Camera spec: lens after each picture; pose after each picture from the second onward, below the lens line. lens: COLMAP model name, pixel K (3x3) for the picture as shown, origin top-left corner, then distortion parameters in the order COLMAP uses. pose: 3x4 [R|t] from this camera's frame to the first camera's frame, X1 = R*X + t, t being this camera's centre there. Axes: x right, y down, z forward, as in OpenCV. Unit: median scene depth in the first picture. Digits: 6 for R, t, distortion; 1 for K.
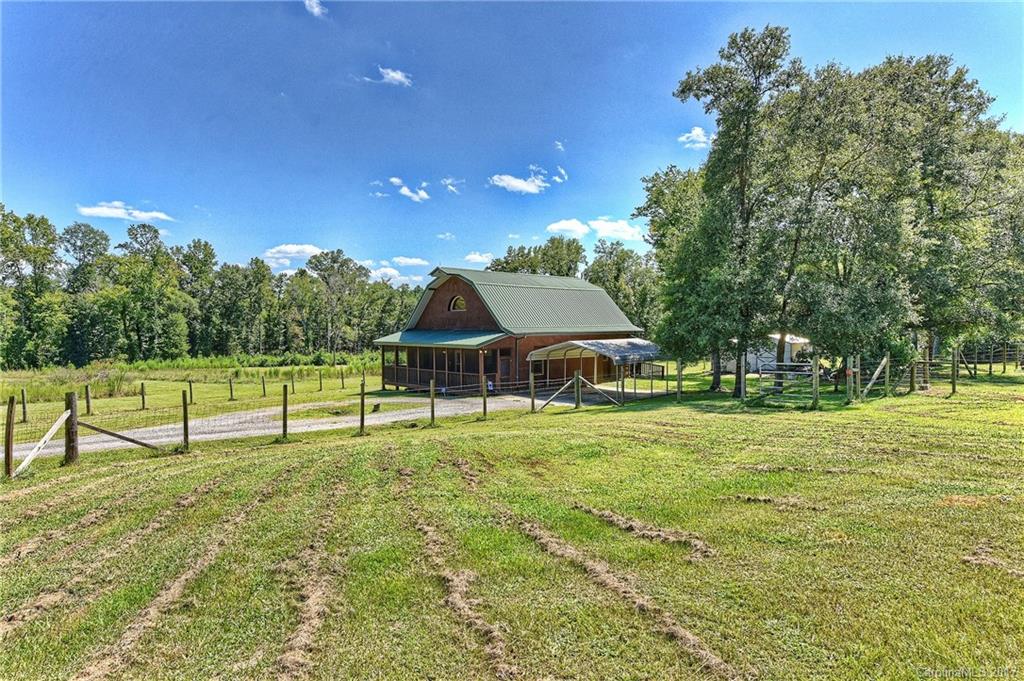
lens RADIAL K [[579.3, 0, 515.8], [0, 579.3, 331.8], [0, 0, 1]] dist [0.021509, -0.003519]
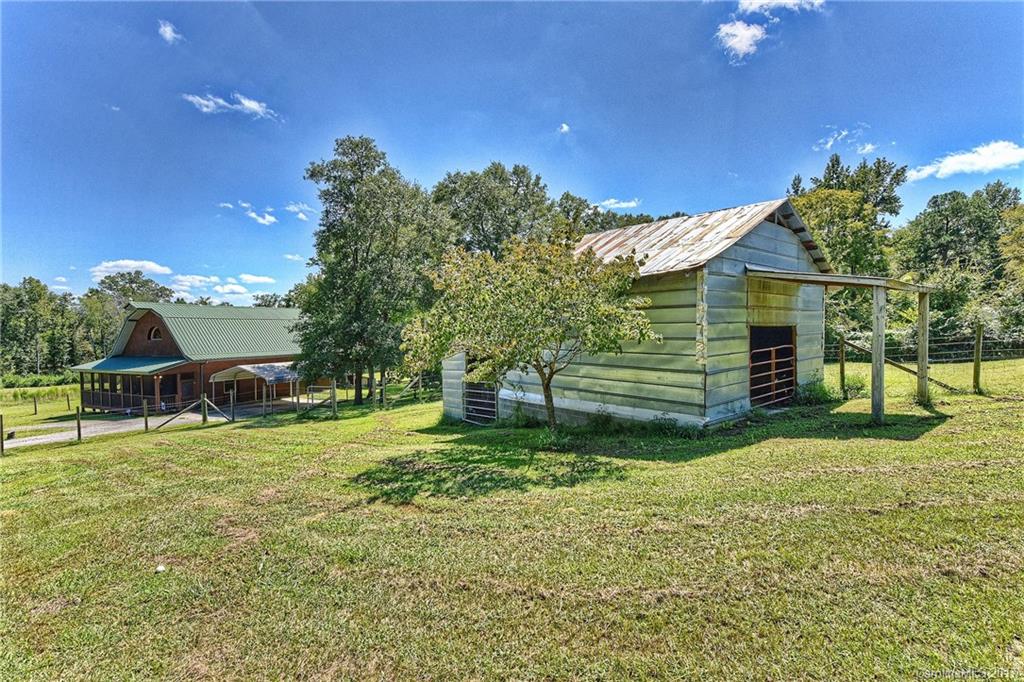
lens RADIAL K [[467.6, 0, 514.4], [0, 467.6, 341.0], [0, 0, 1]] dist [0.017465, -0.002243]
pose [[0.949277, -0.017242, 0.313967, 0.275066], [0.016555, 0.999851, 0.004854, -0.026076], [-0.314004, 0.000590, 0.949422, -0.111013]]
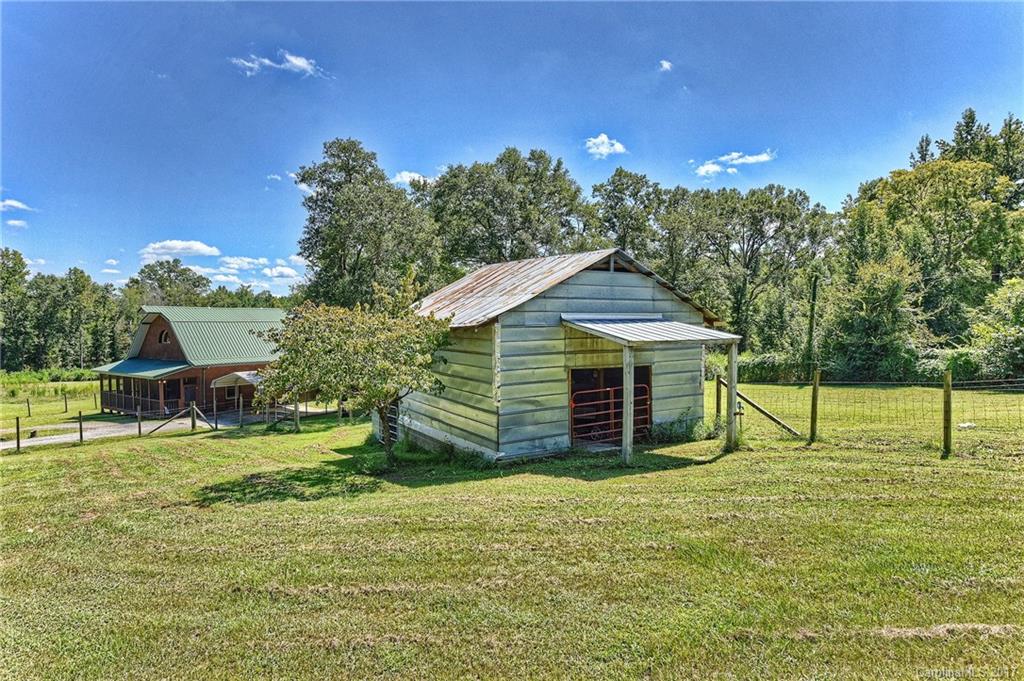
lens RADIAL K [[579.3, 0, 507.8], [0, 579.3, 343.5], [0, 0, 1]] dist [0.021509, -0.003519]
pose [[0.988620, -0.005862, 0.150320, 0.389152], [0.003193, 0.999833, 0.017989, -0.053165], [-0.150401, -0.017305, 0.988474, -0.244748]]
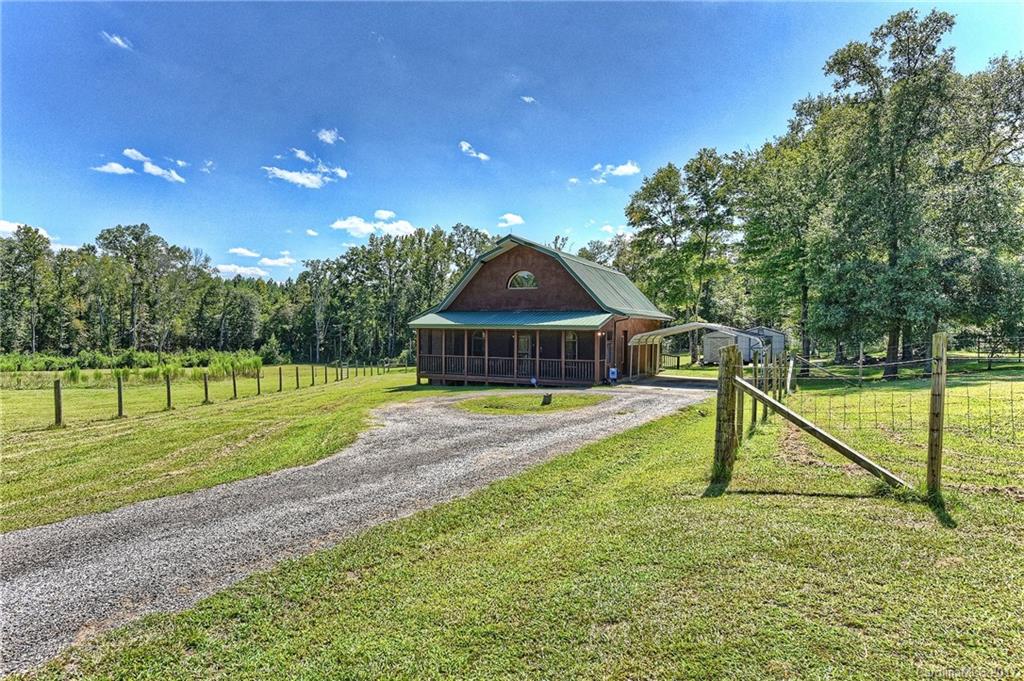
lens RADIAL K [[593.6, 0, 520.0], [0, 593.6, 333.7], [0, 0, 1]] dist [0.002902, 0.001600]
pose [[0.935421, 0.009685, 0.353402, -0.396809], [-0.008438, 0.999952, -0.005069, 0.033340], [-0.353434, 0.001760, 0.935458, 0.188228]]
